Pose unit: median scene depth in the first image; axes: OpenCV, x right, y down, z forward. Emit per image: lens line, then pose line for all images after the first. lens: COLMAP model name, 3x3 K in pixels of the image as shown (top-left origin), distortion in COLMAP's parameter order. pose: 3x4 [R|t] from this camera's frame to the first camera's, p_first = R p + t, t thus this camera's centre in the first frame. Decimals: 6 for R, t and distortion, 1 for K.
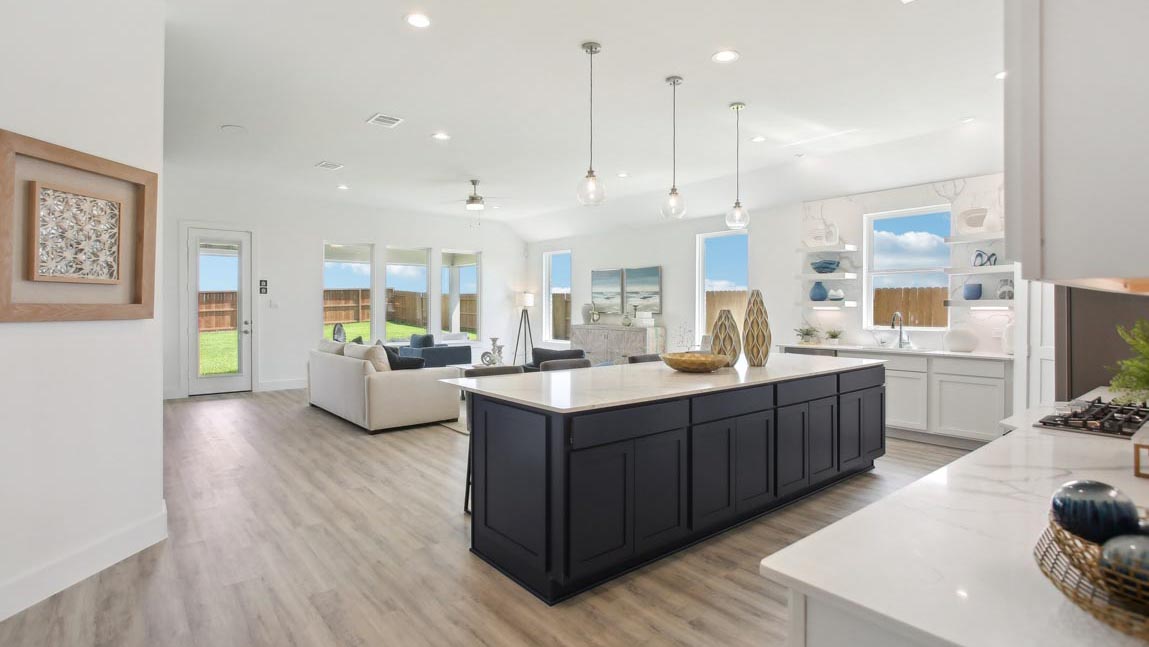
lens RADIAL K [[531.6, 0, 577.6], [0, 531.6, 308.5], [0, 0, 1]] dist [-0.017208, 0.003043]
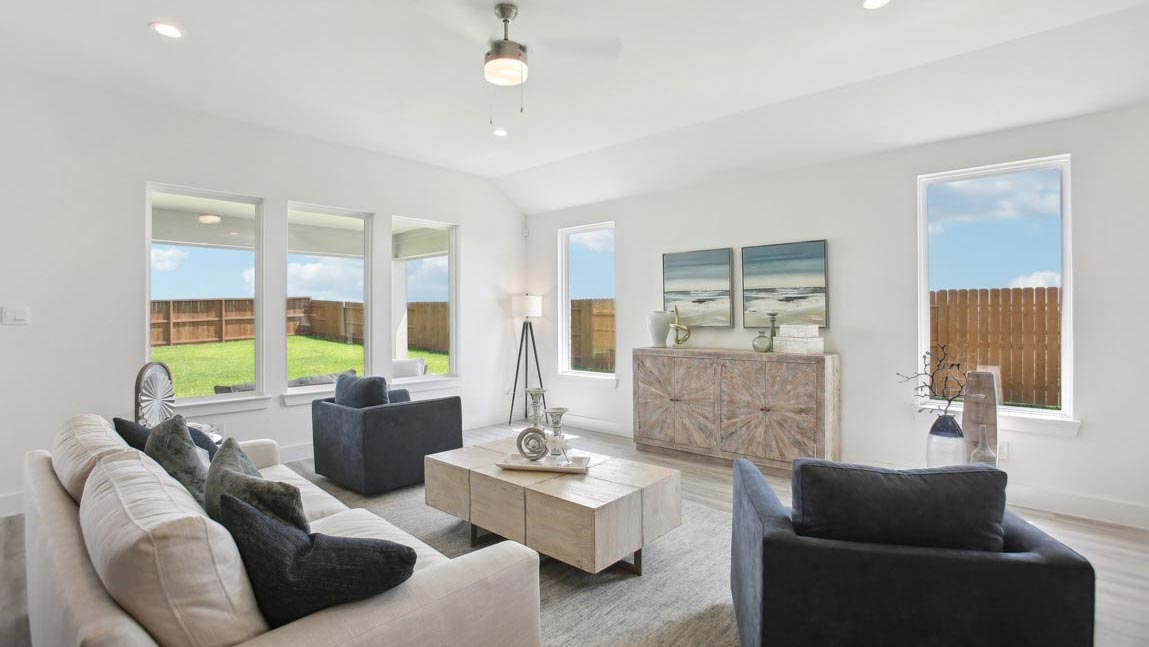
lens RADIAL K [[531.6, 0, 580.7], [0, 531.6, 315.1], [0, 0, 1]] dist [-0.017208, 0.003043]
pose [[0.991648, -0.009068, 0.128654, -0.204873], [0.009779, 0.999940, -0.004890, -0.004227], [-0.128602, 0.006107, 0.991677, 0.646367]]
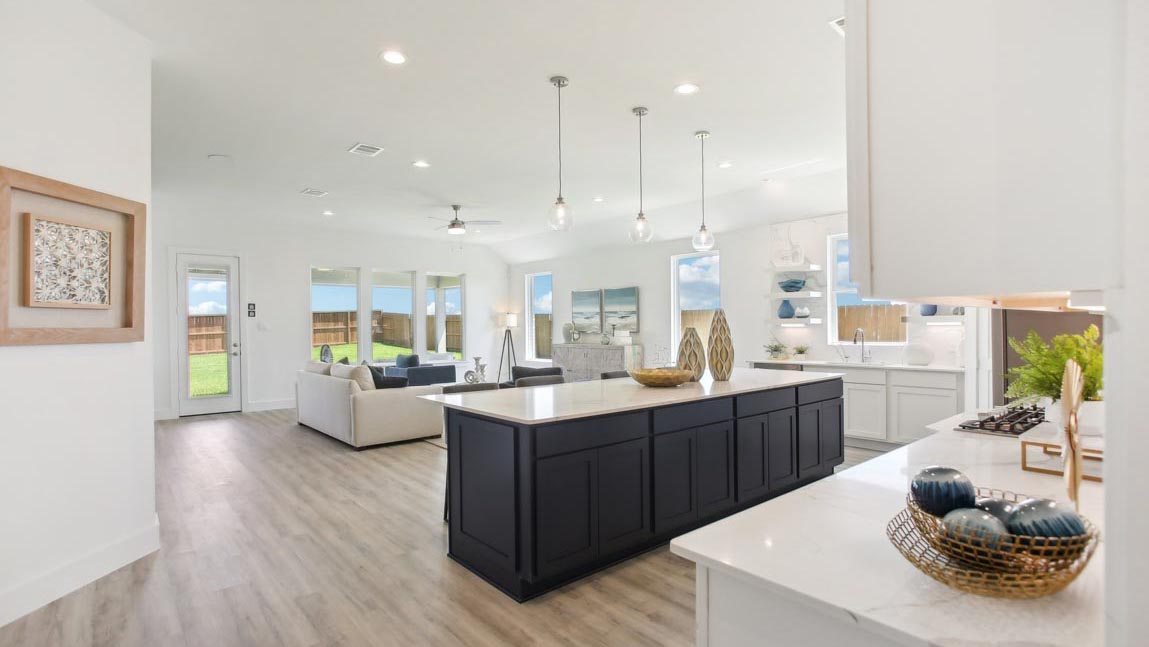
lens RADIAL K [[531.6, 0, 583.2], [0, 531.6, 330.3], [0, 0, 1]] dist [-0.017208, 0.003043]
pose [[0.999773, -0.010331, 0.018628, 0.038824], [0.010269, 0.999941, 0.003435, 0.001643], [-0.018662, -0.003242, 0.999821, -0.049717]]
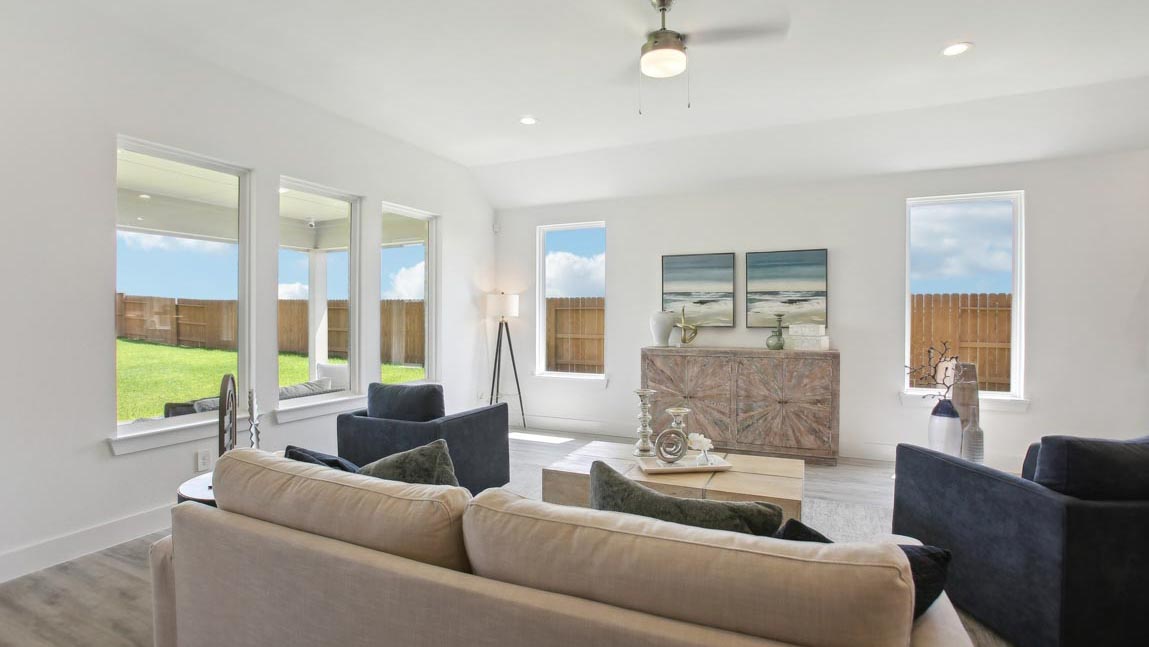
lens RADIAL K [[531.6, 0, 587.0], [0, 531.6, 321.1], [0, 0, 1]] dist [-0.017208, 0.003043]
pose [[0.910028, -0.009936, 0.414427, -0.439072], [0.007116, 0.999940, 0.008346, -0.006025], [-0.414485, -0.004646, 0.910044, 0.727327]]
